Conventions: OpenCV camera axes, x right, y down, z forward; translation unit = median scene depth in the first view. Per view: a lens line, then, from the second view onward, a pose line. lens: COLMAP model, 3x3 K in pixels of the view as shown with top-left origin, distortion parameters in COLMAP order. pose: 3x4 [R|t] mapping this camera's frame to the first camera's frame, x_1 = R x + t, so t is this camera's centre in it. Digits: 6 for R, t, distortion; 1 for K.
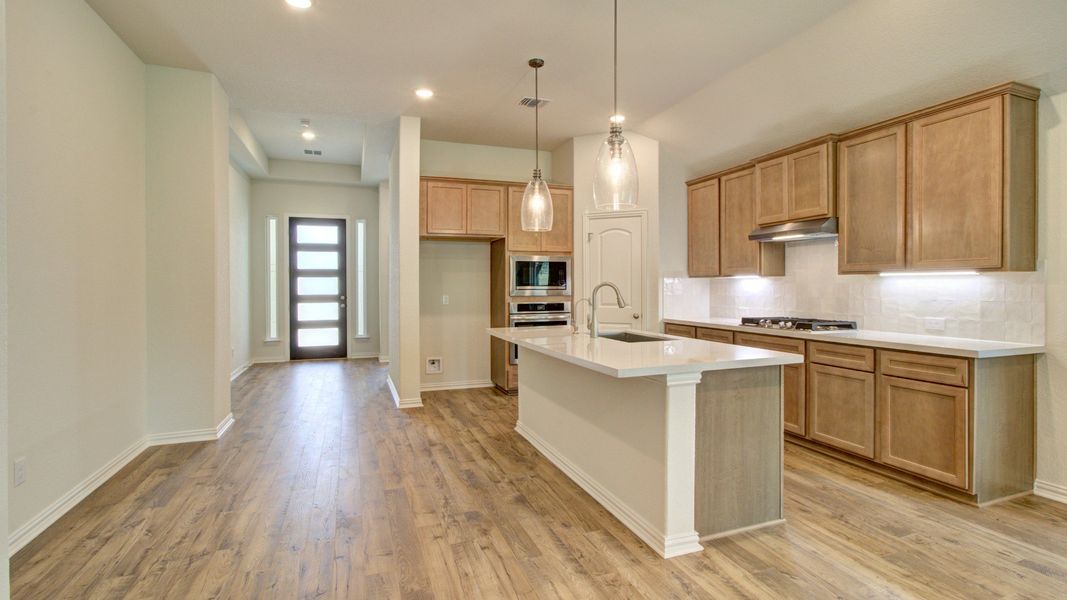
lens RADIAL K [[488.5, 0, 530.9], [0, 488.5, 290.6], [0, 0, 1]] dist [-0.009627, 0.003812]
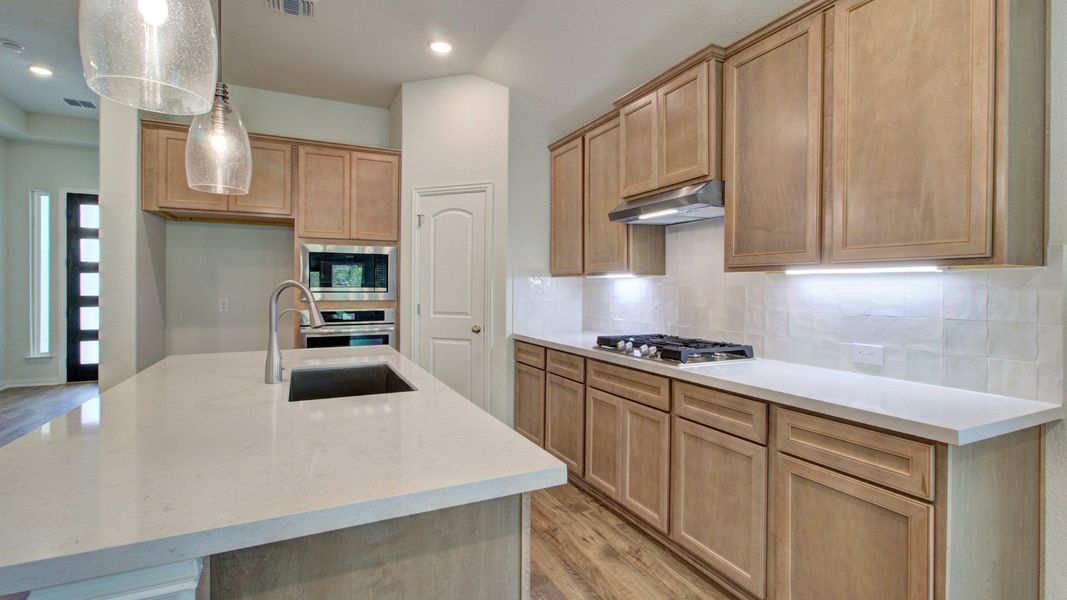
lens RADIAL K [[488.5, 0, 527.7], [0, 488.5, 290.9], [0, 0, 1]] dist [-0.009627, 0.003812]
pose [[0.995767, 0.006546, 0.091678, 0.309123], [-0.006442, 0.999978, -0.001428, -0.005761], [-0.091685, 0.000831, 0.995788, 0.380846]]
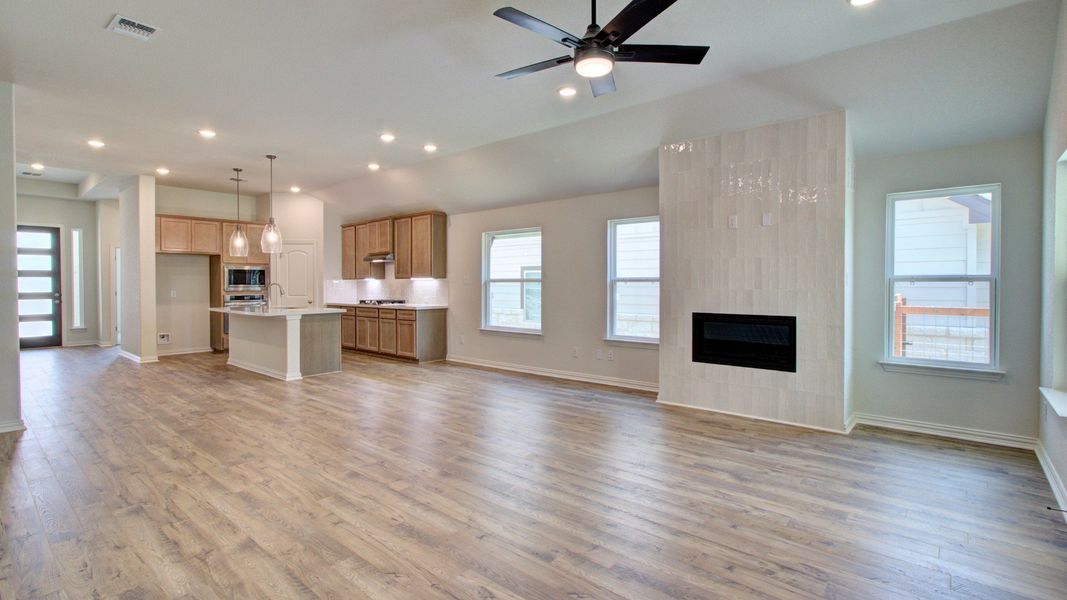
lens RADIAL K [[488.5, 0, 528.7], [0, 488.5, 289.8], [0, 0, 1]] dist [-0.009627, 0.003812]
pose [[0.875367, -0.006698, 0.483413, 0.081858], [0.006216, 0.999977, 0.002600, 0.013780], [-0.483420, 0.000729, 0.875388, -1.212108]]
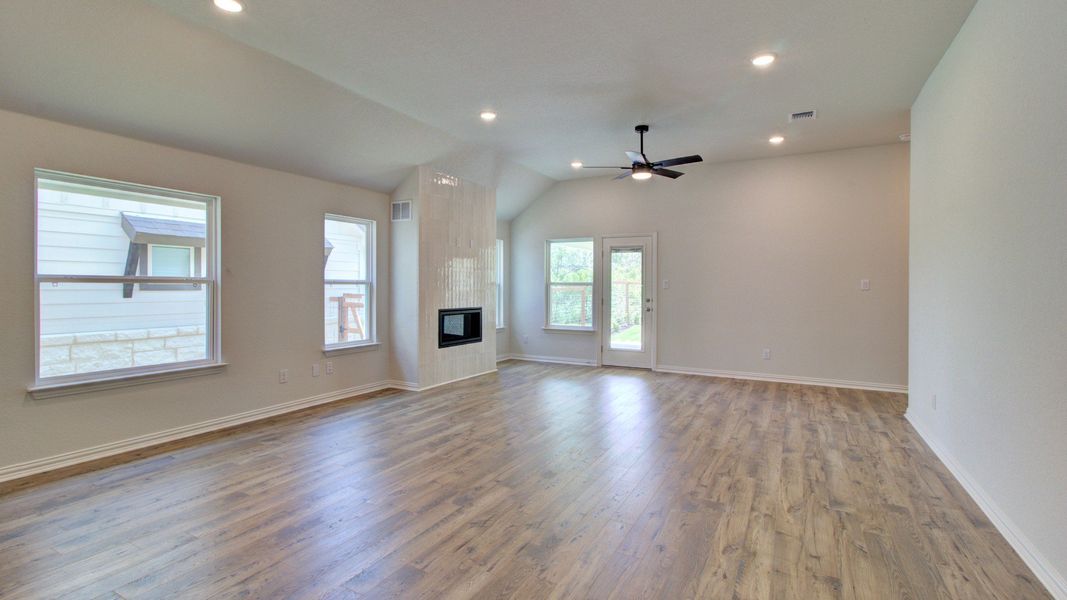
lens RADIAL K [[488.5, 0, 540.2], [0, 488.5, 294.1], [0, 0, 1]] dist [-0.009627, 0.003812]
pose [[-0.662665, -0.011981, 0.748820, -0.310557], [0.006822, 0.999734, 0.022033, -0.001236], [-0.748885, 0.019709, -0.662407, 0.420669]]
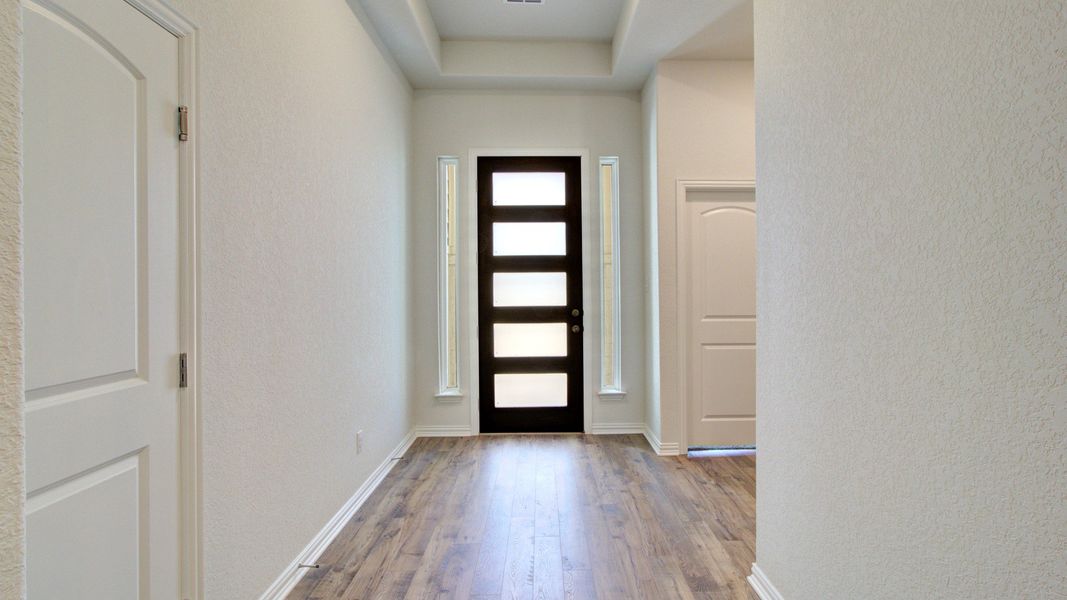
lens RADIAL K [[488.5, 0, 542.6], [0, 488.5, 296.2], [0, 0, 1]] dist [-0.009627, 0.003812]
pose [[0.947131, -0.005969, -0.320791, -0.556647], [0.003512, 0.999960, -0.008238, 0.003701], [0.320827, 0.006676, 0.947114, 1.111614]]
